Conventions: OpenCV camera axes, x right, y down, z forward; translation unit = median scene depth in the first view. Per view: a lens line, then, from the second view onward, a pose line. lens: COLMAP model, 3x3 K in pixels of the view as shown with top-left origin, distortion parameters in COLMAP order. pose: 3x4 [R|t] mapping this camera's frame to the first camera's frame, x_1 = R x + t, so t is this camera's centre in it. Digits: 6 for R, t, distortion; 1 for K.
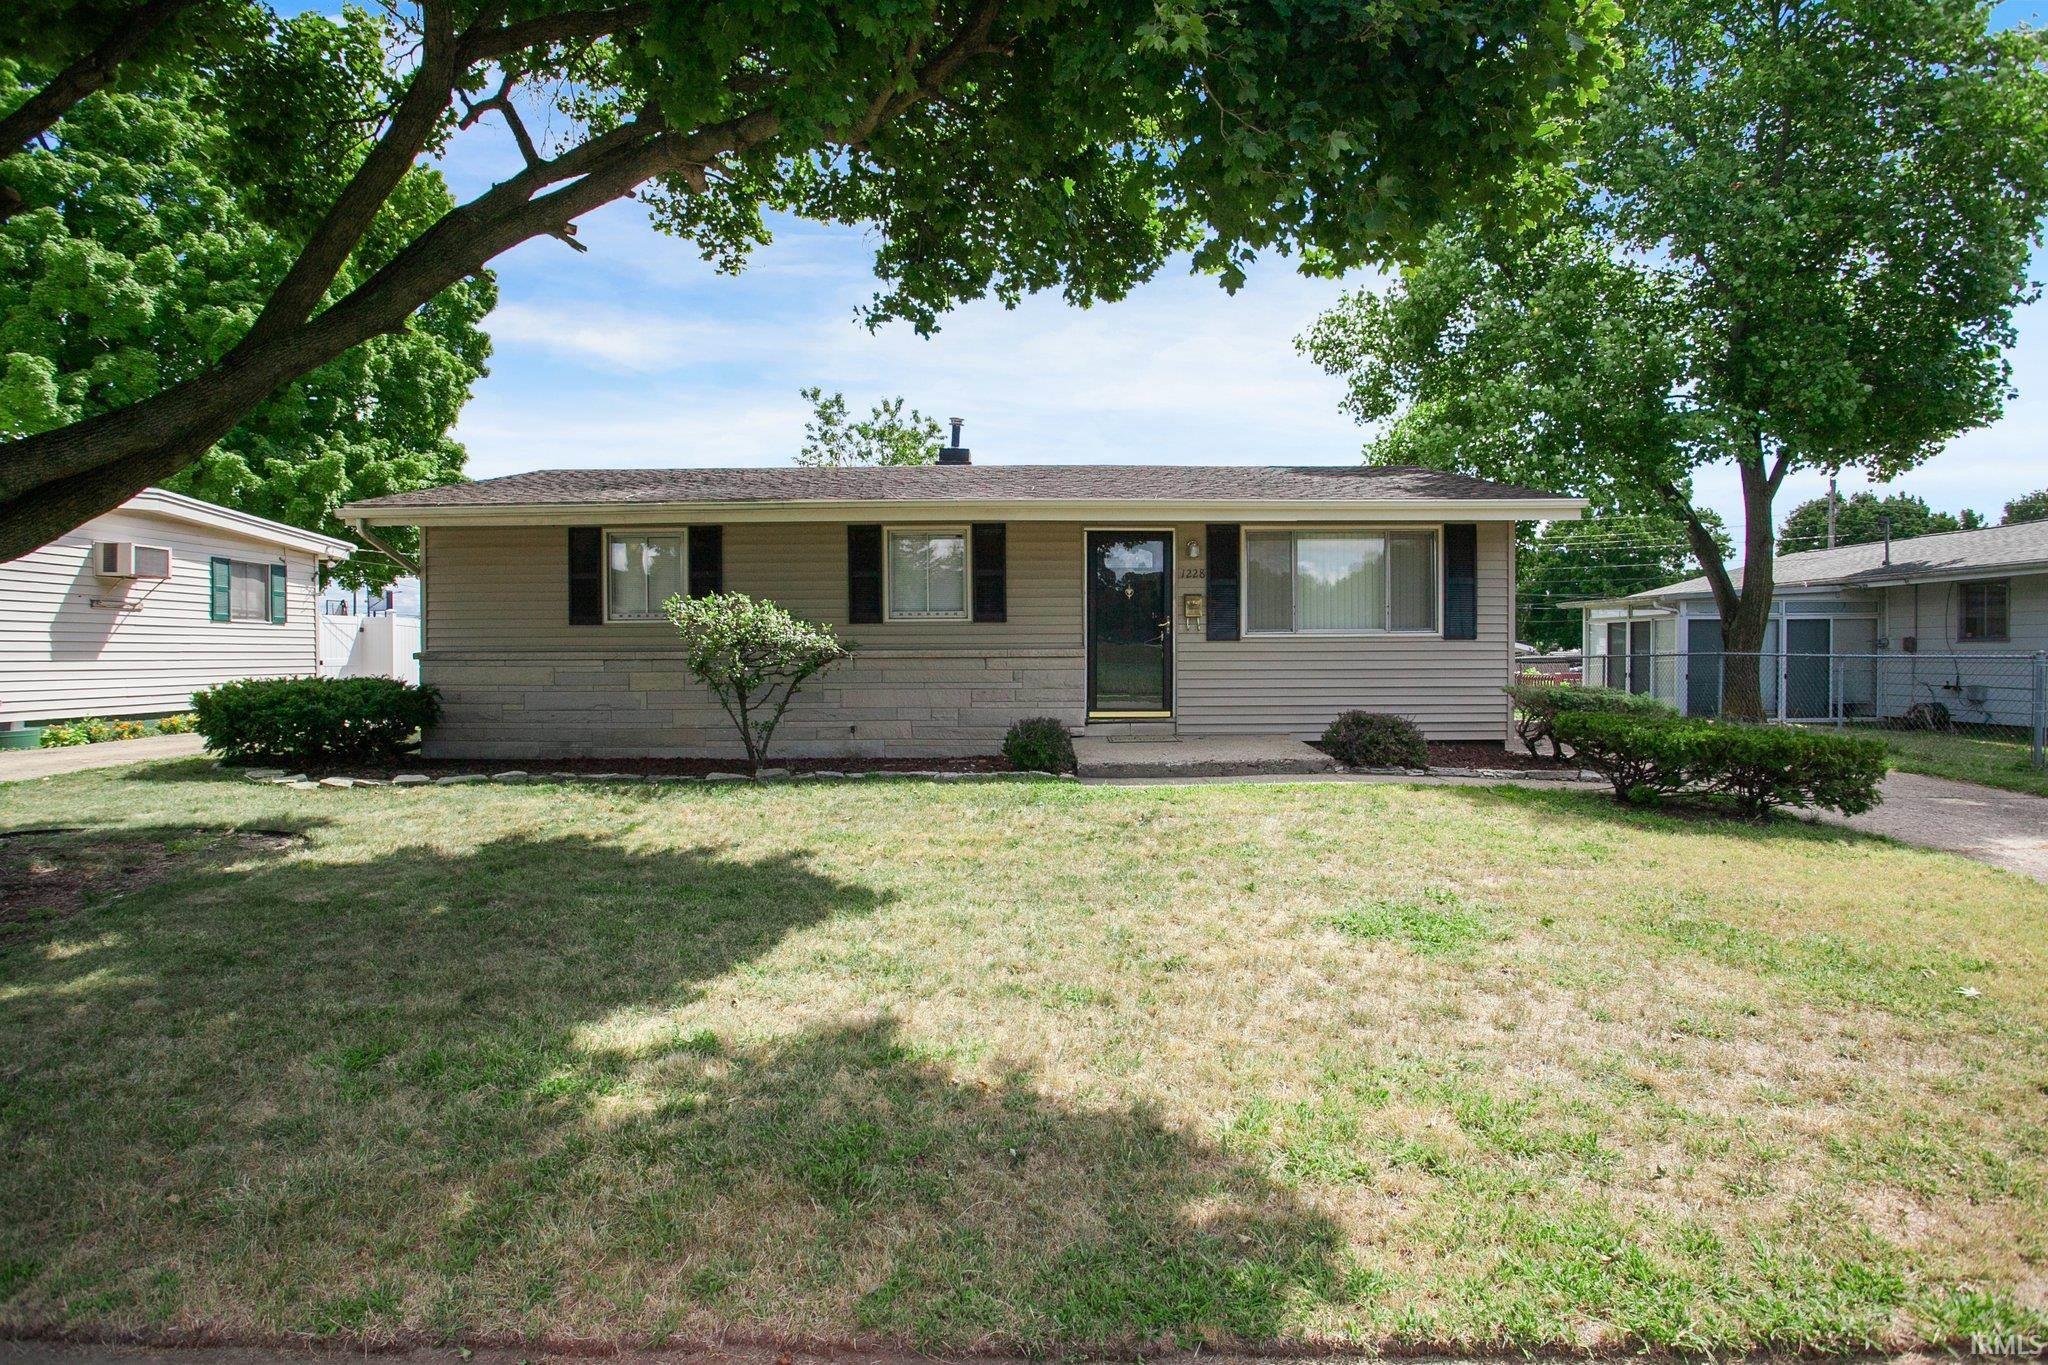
lens RADIAL K [[1007.5, 0, 1012.4], [0, 1007.5, 678.8], [0, 0, 1]] dist [-0.067521, 0.024677]
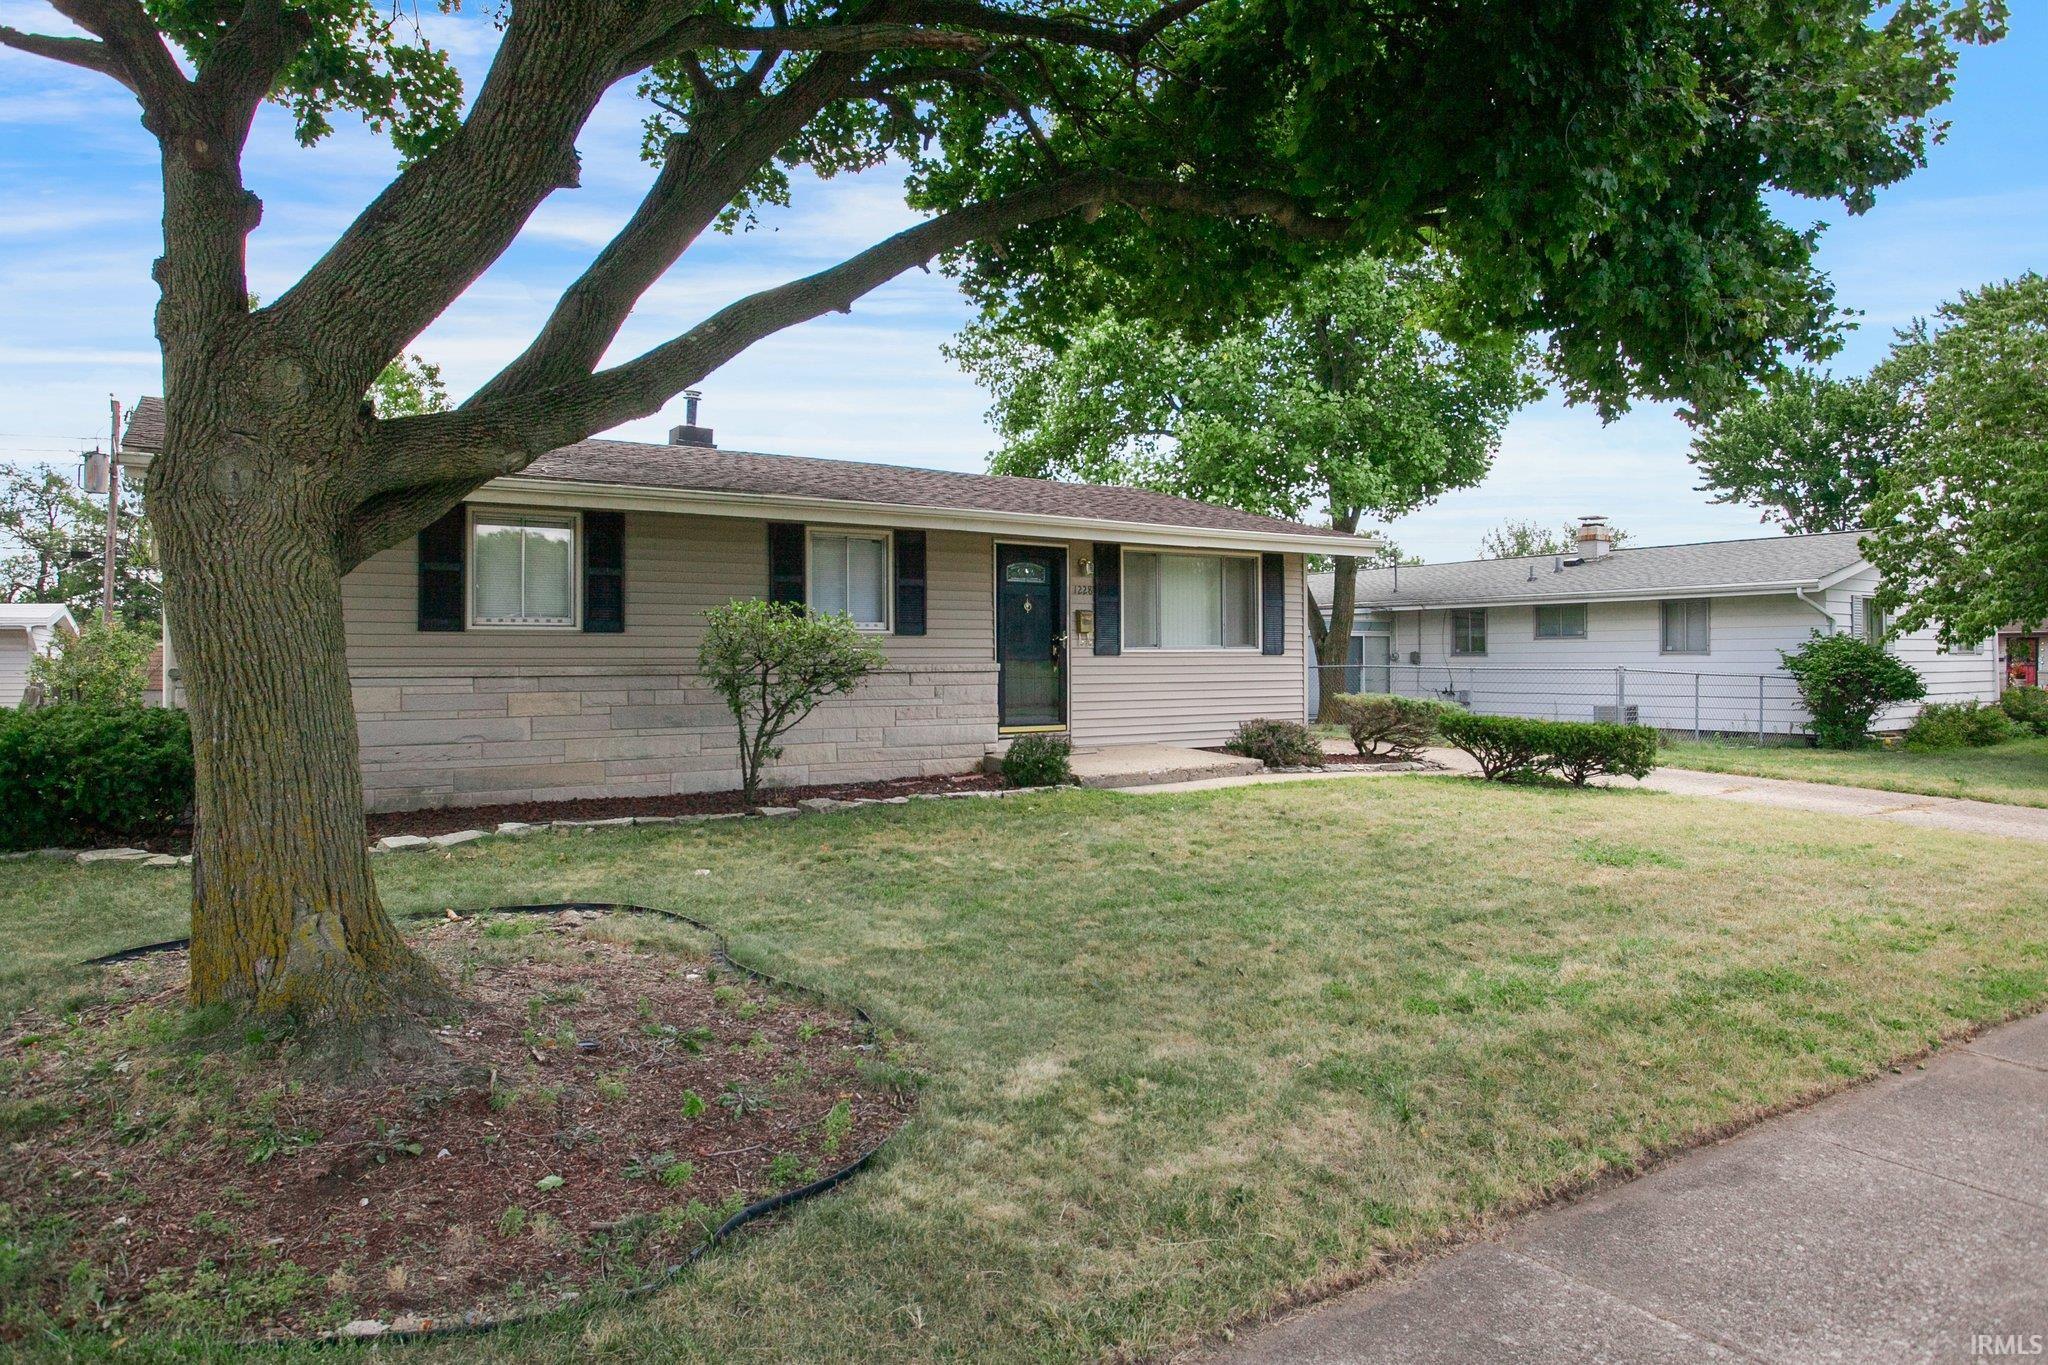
lens RADIAL K [[1196.1, 0, 1009.3], [0, 1196.1, 669.3], [0, 0, 1]] dist [0.006694, 0.000192]
pose [[0.835997, -0.004025, 0.548720, -0.553845], [0.017940, 0.999639, -0.020000, -0.000926], [-0.548441, 0.026564, 0.835767, 0.022938]]
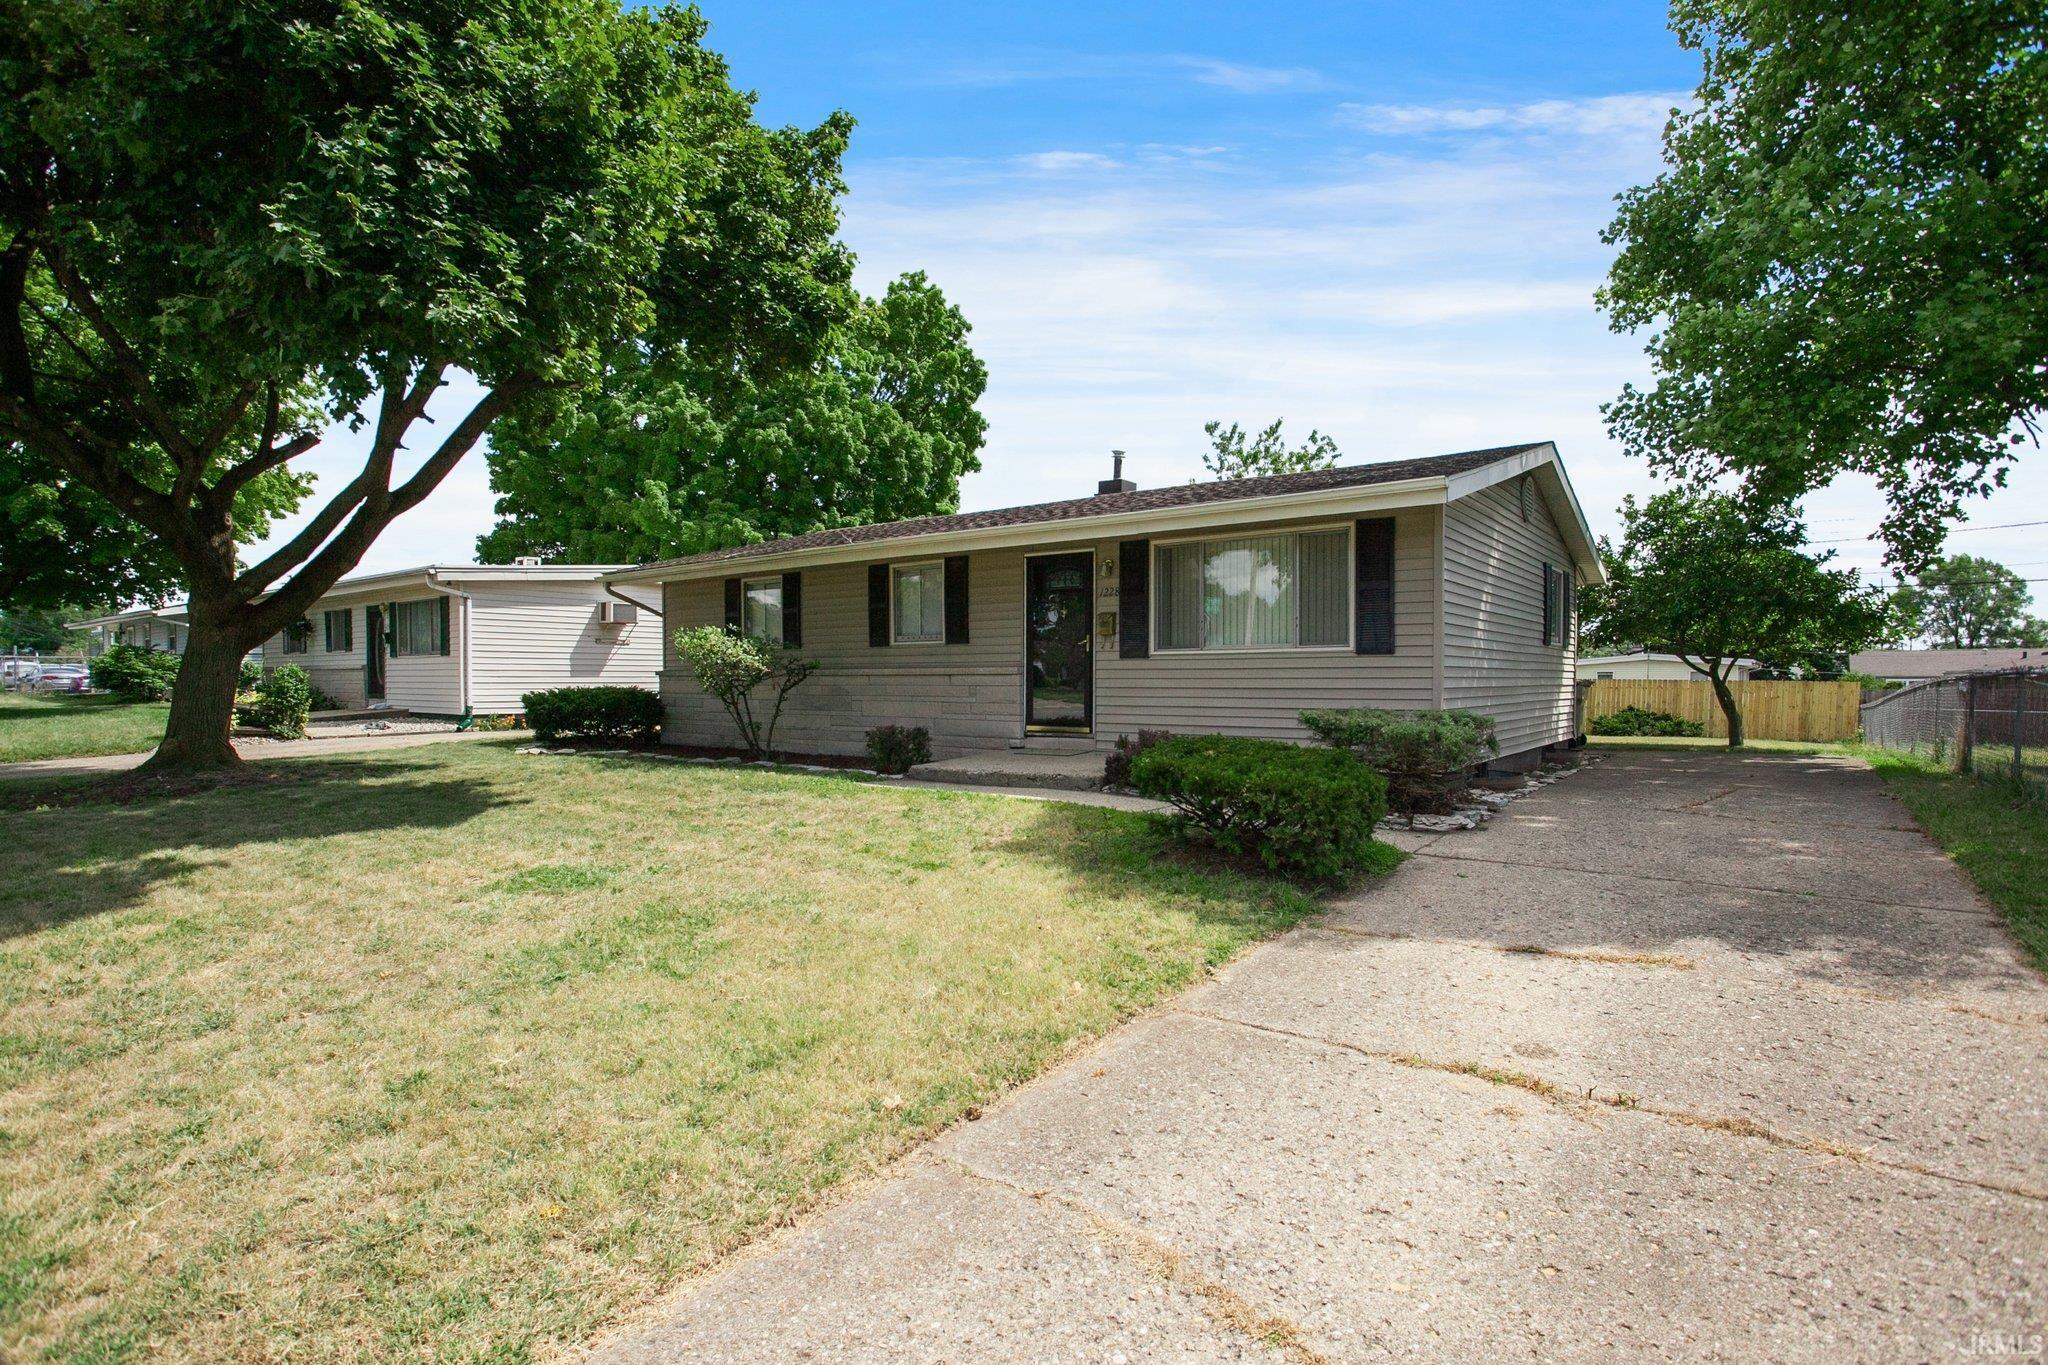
lens RADIAL K [[1007.5, 0, 1040.8], [0, 1007.5, 688.3], [0, 0, 1]] dist [-0.067521, 0.024677]
pose [[0.803698, 0.009028, -0.594969, 0.729950], [-0.017226, 0.999819, -0.008099, 0.001683], [0.594788, 0.016758, 0.803708, 0.141488]]
